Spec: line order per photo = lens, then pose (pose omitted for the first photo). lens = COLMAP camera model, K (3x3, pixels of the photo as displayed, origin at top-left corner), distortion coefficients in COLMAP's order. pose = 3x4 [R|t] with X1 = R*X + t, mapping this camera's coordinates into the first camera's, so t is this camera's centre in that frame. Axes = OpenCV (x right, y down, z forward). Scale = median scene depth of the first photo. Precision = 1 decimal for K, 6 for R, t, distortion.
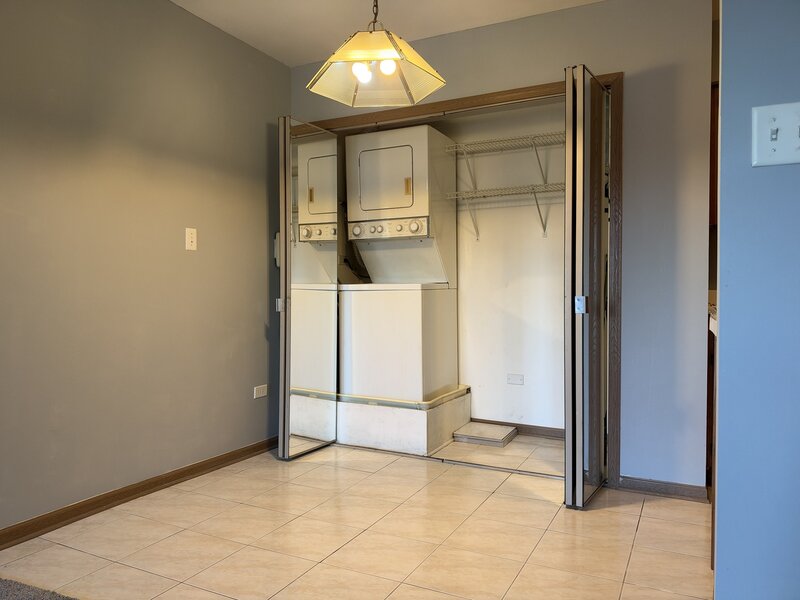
lens RADIAL K [[576.0, 0, 400.0], [0, 576.0, 300.0], [0, 0, 1]] dist [0.002974, 0.000433]
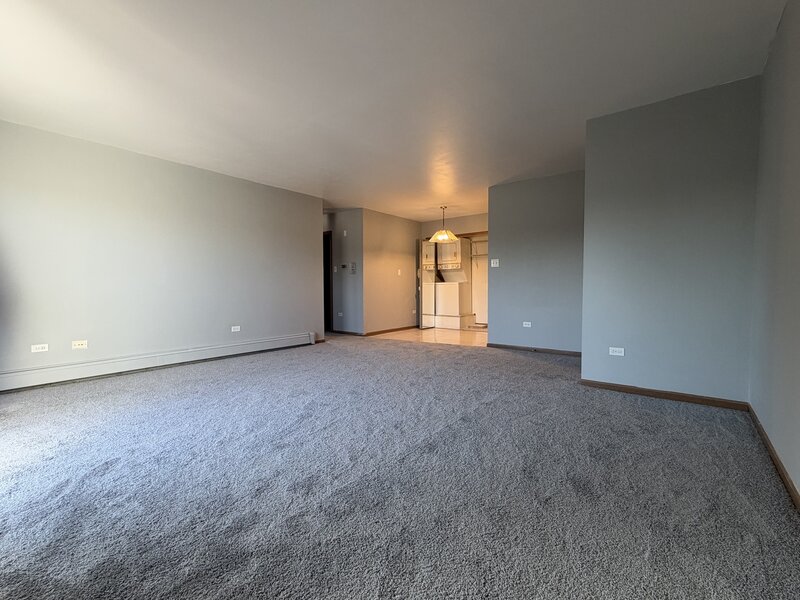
lens RADIAL K [[353.2, 0, 400.0], [0, 353.2, 300.0], [0, 0, 1]] dist [-0.000391, 0.000039]
pose [[0.981646, -0.003106, -0.190687, 0.095601], [0.008653, 0.999563, 0.028263, 0.015338], [0.190516, -0.029394, 0.981244, -1.200547]]
